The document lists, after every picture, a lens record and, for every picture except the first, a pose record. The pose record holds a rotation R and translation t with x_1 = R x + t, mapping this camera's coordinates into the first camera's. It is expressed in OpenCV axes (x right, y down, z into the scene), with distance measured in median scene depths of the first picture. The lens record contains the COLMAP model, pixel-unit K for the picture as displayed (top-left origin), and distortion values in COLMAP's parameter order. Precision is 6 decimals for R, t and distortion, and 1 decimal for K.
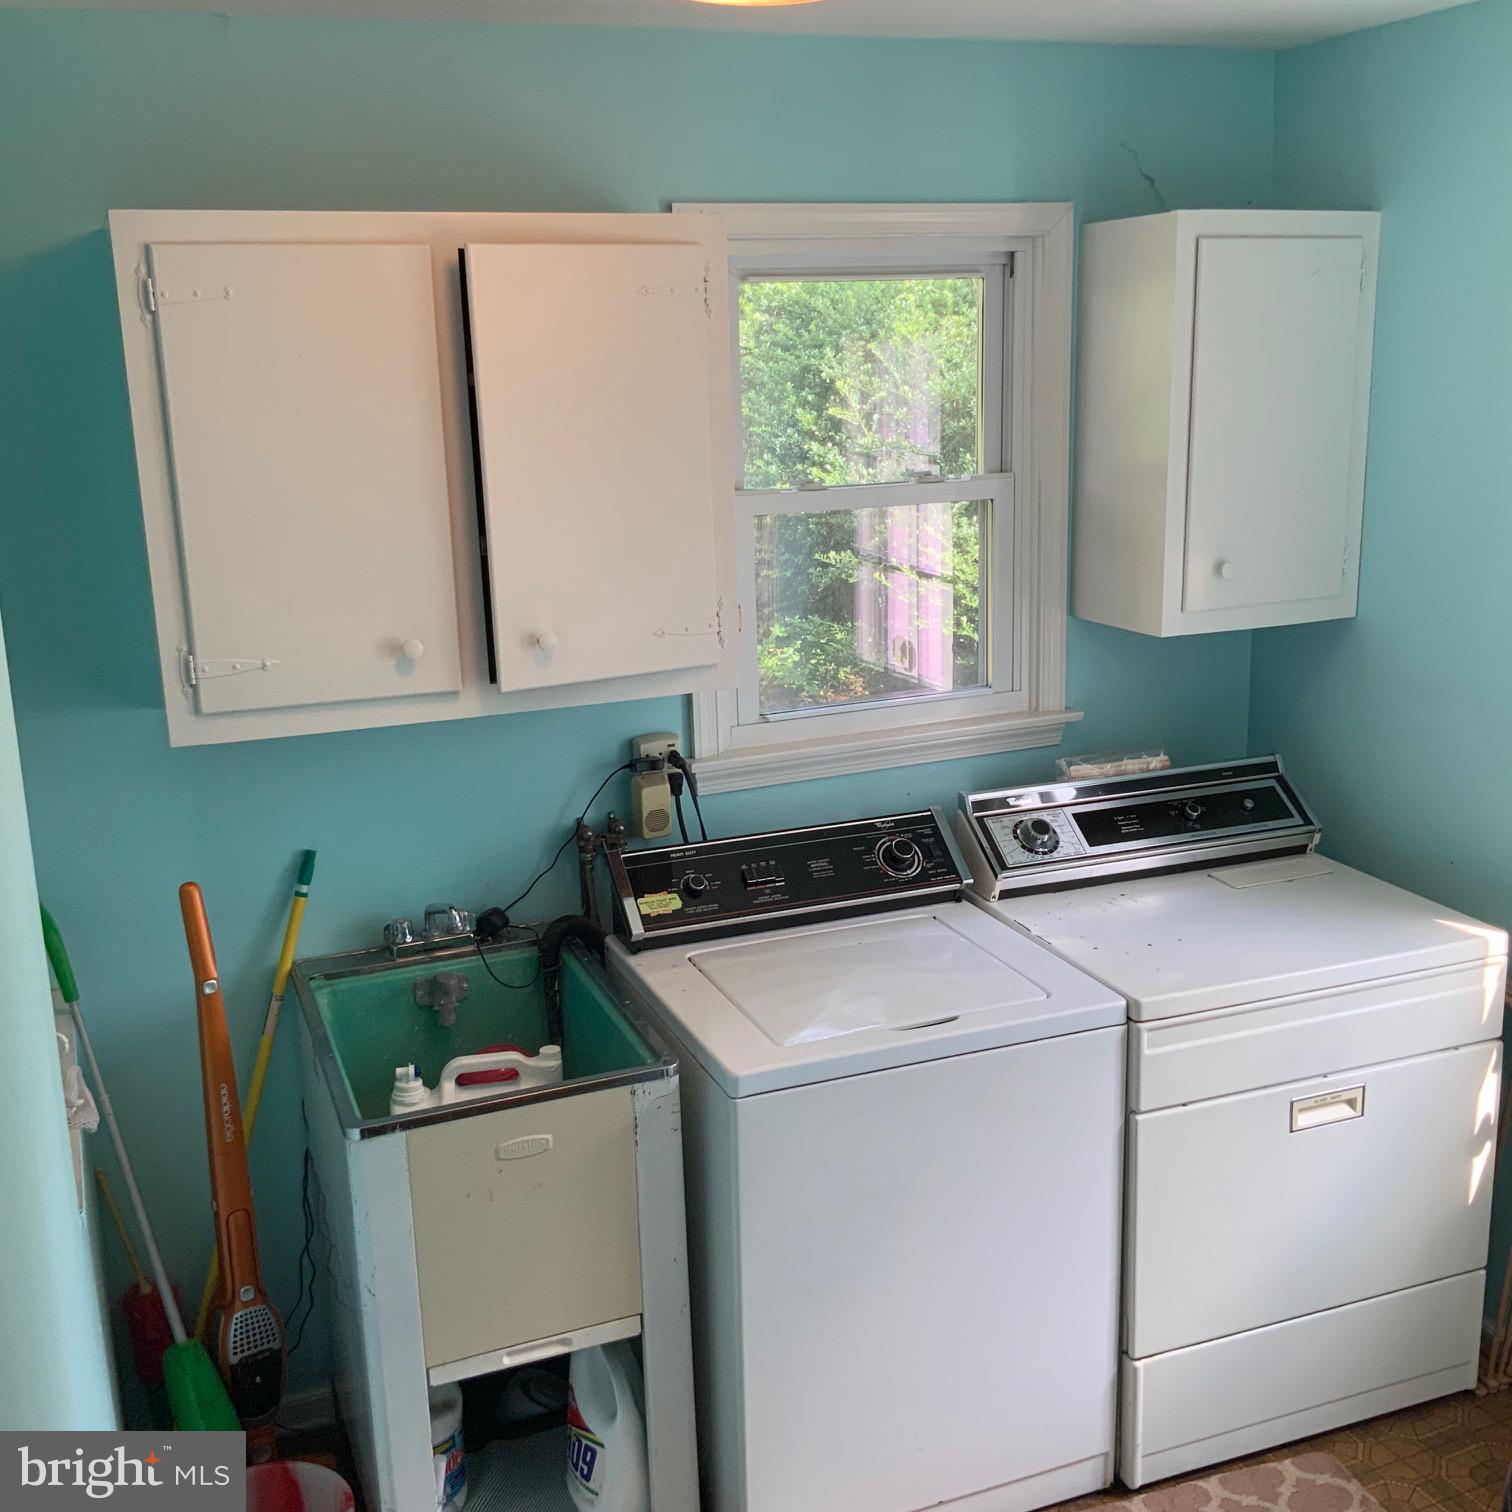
lens RADIAL K [[1686.5, 0, 759.9], [0, 1686.5, 746.1], [0, 0, 1]] dist [0.006319, 0.000000]
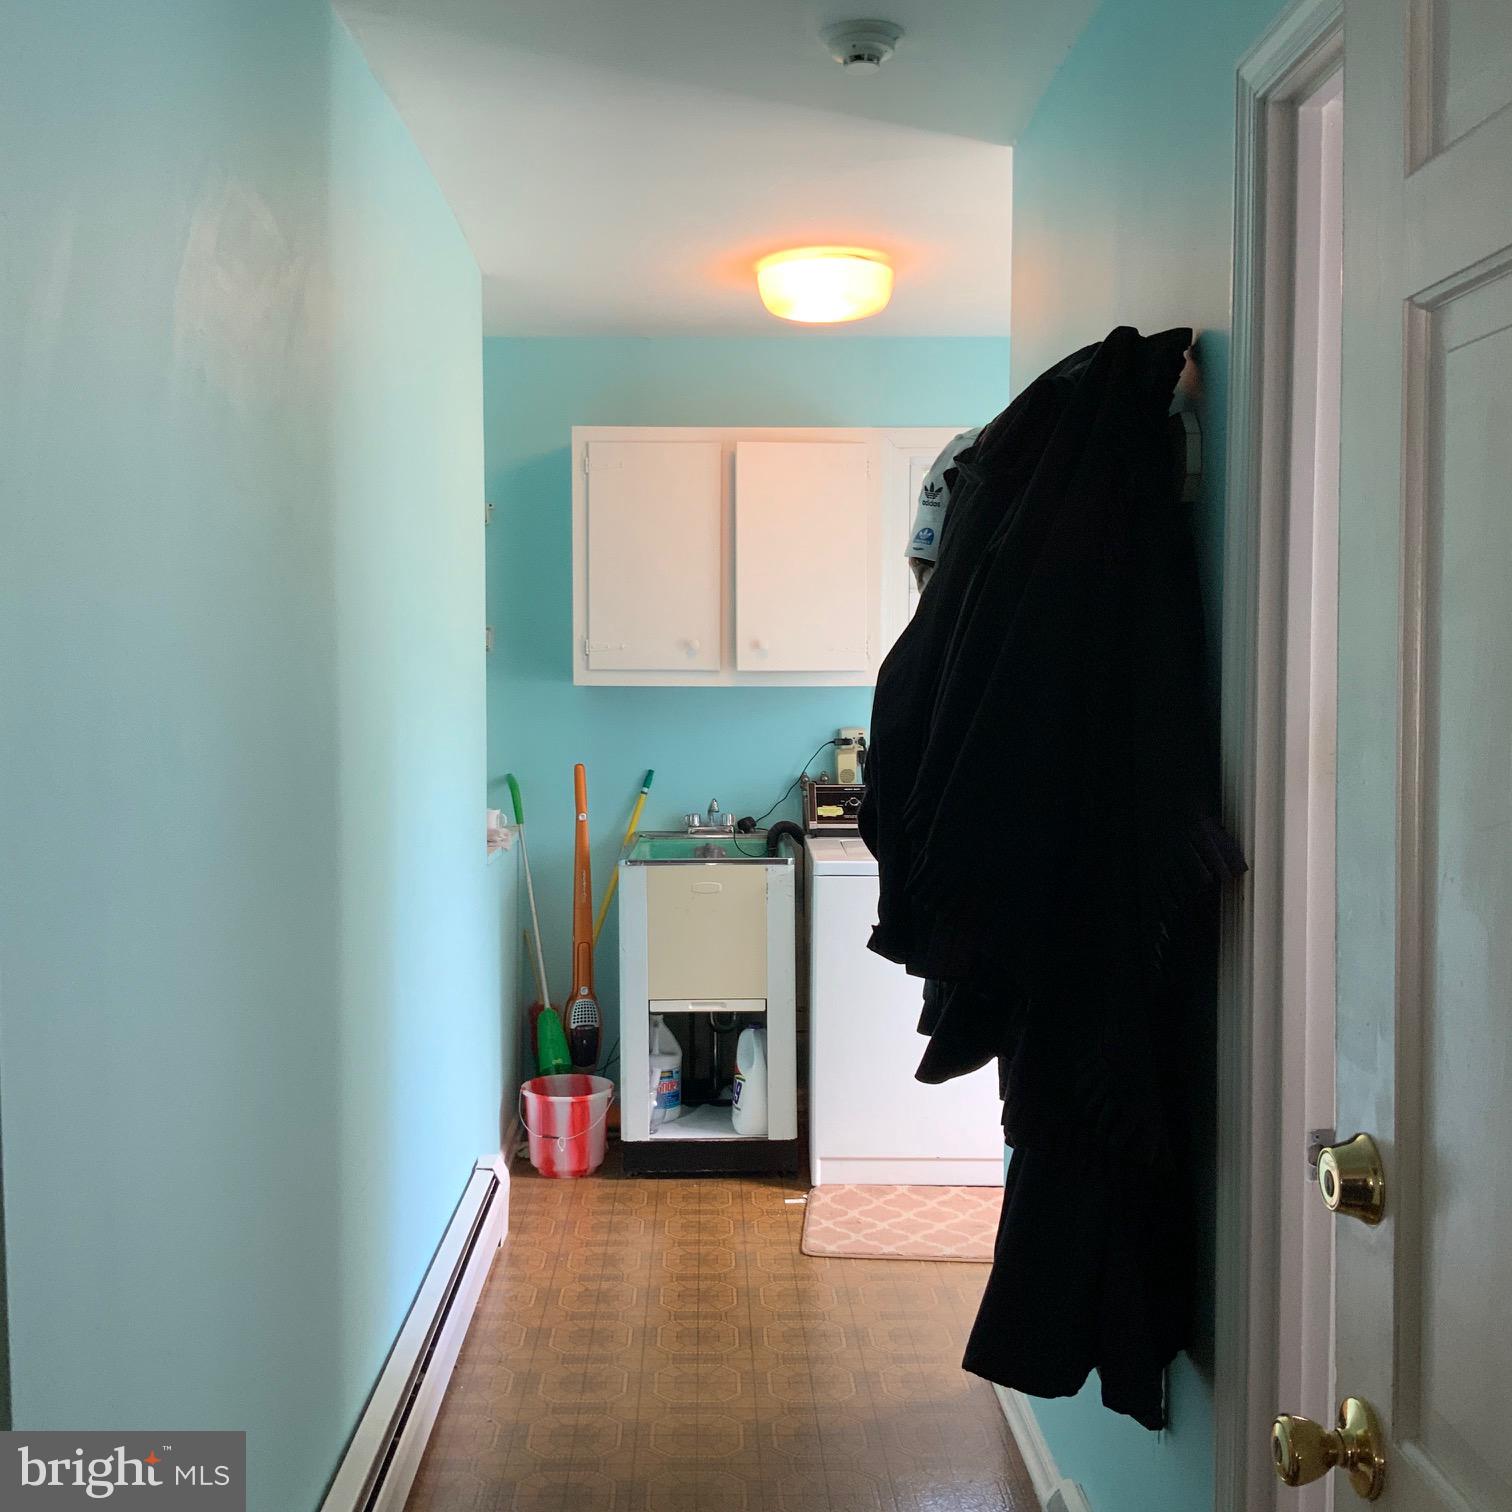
lens RADIAL K [[1686.5, 0, 754.7], [0, 1686.5, 759.8], [0, 0, 1]] dist [0.006319, 0.000000]
pose [[0.932219, 0.049925, -0.358435, 0.537665], [-0.109799, 0.982771, -0.148678, 0.339237], [0.344837, 0.177956, 0.921639, -0.708048]]
